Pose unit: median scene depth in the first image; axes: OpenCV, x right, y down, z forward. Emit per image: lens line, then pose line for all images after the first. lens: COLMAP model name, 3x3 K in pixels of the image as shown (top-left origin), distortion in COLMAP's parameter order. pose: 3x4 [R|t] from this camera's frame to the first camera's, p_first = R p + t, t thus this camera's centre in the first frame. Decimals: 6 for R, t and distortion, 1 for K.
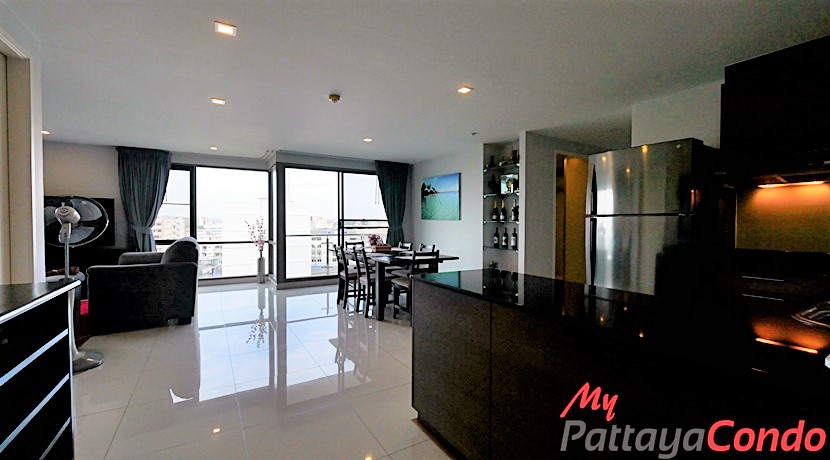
lens RADIAL K [[350.4, 0, 412.1], [0, 350.4, 231.4], [0, 0, 1]] dist [-0.000339, -0.000003]
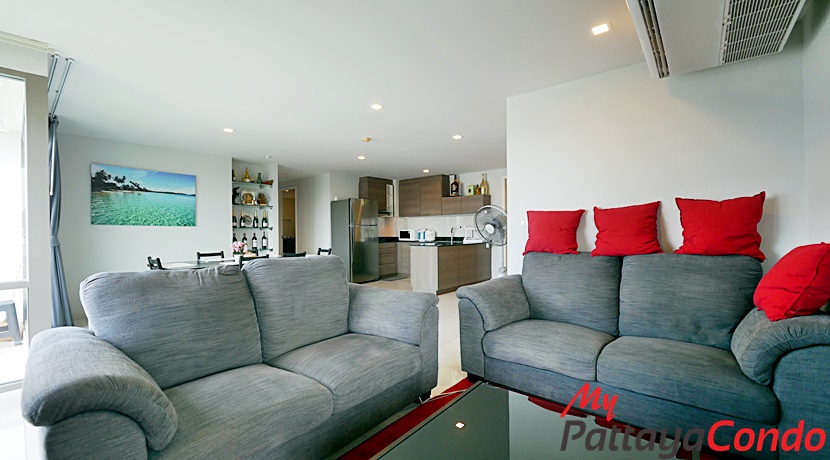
lens RADIAL K [[343.9, 0, 409.4], [0, 343.9, 230.6], [0, 0, 1]] dist [-0.001644, -0.000253]
pose [[-0.328010, -0.003849, 0.944667, -0.814011], [0.027249, 0.999537, 0.013534, -0.015256], [-0.944281, 0.030181, -0.327753, 0.672686]]
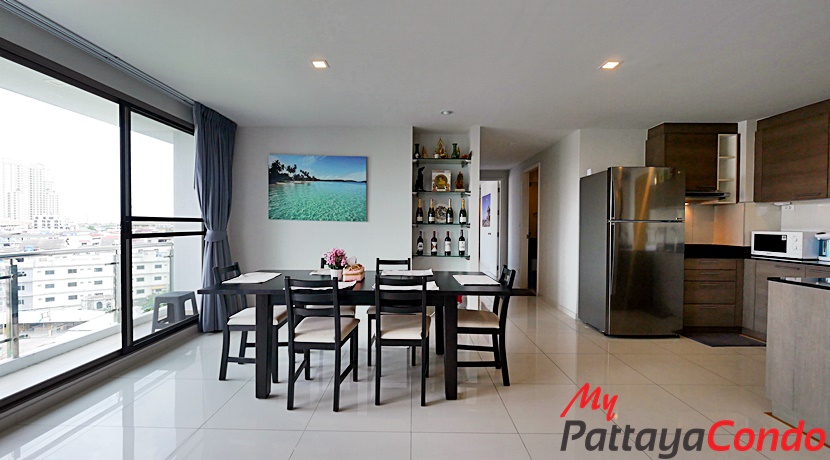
lens RADIAL K [[343.9, 0, 409.4], [0, 343.9, 230.6], [0, 0, 1]] dist [-0.001644, -0.000253]
pose [[0.513257, -0.015560, 0.858094, -0.385414], [0.014135, 0.999853, 0.009676, -0.016577], [-0.858118, 0.007163, 0.513402, 0.489893]]
